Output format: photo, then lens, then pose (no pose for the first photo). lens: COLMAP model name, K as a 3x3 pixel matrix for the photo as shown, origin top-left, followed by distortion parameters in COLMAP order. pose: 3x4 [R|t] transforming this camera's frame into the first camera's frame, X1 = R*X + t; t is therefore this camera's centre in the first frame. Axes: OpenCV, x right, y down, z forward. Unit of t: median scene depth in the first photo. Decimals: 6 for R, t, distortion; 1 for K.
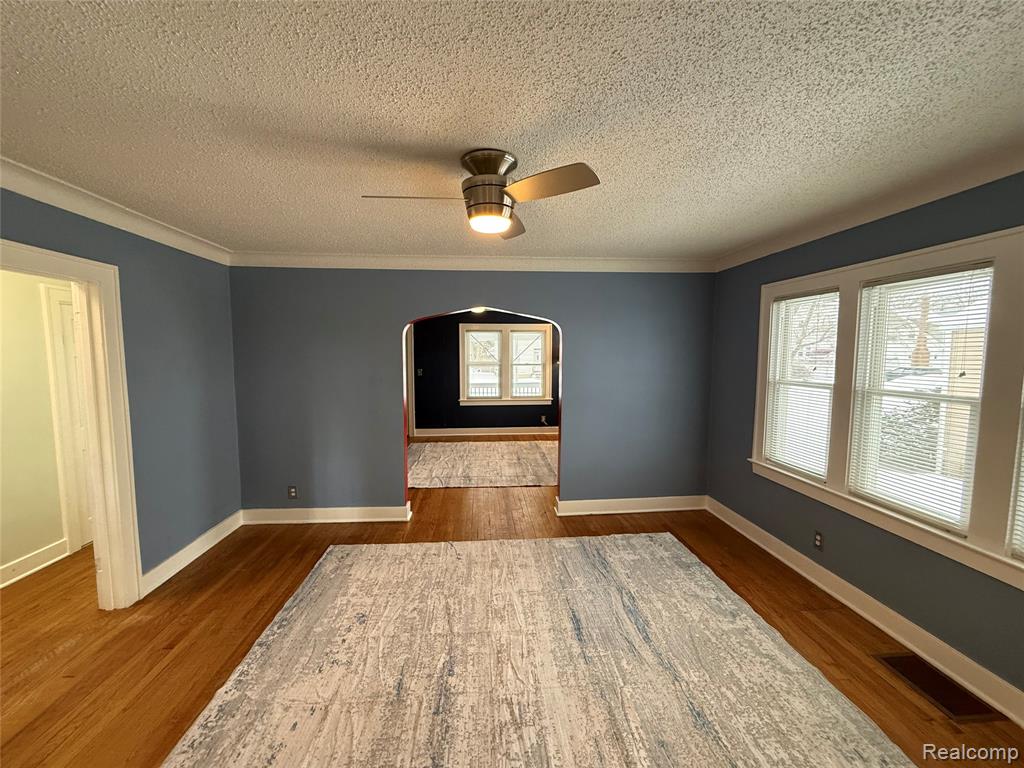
lens RADIAL K [[405.9, 0, 508.2], [0, 405.9, 386.5], [0, 0, 1]] dist [0.000489, -0.000081]
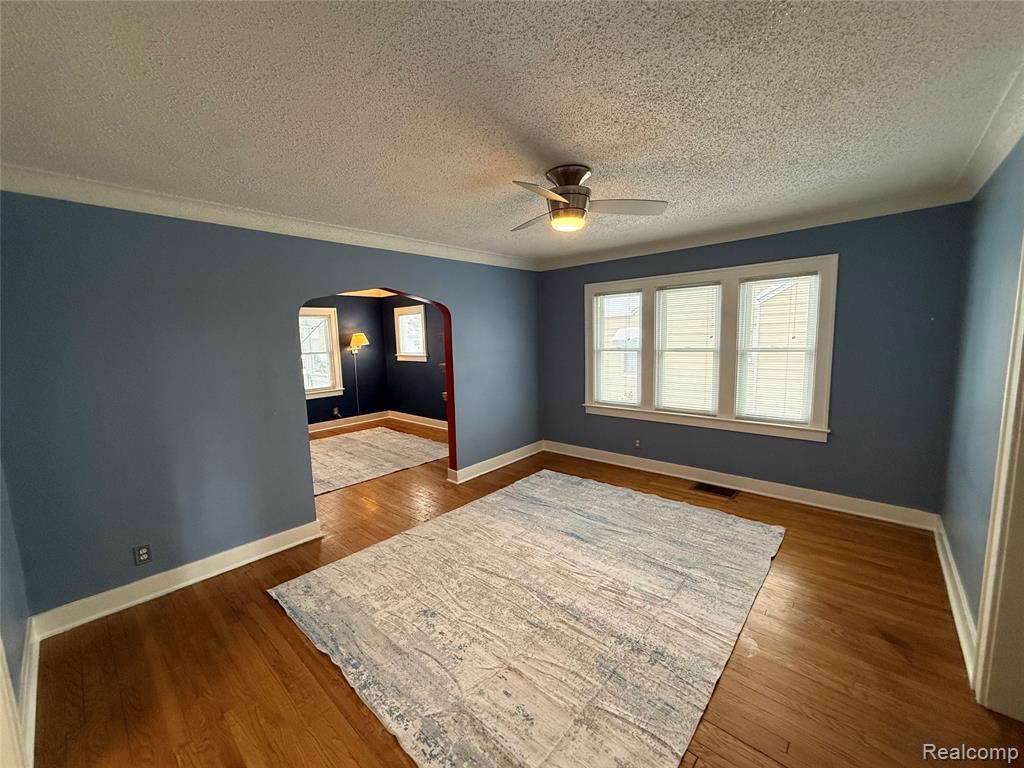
lens RADIAL K [[405.9, 0, 511.0], [0, 405.9, 386.8], [0, 0, 1]] dist [0.000489, -0.000081]
pose [[0.723940, -0.107909, 0.681371, -0.652827], [0.087741, 0.994072, 0.064209, 0.000060], [-0.684260, 0.013301, 0.729117, 0.134294]]
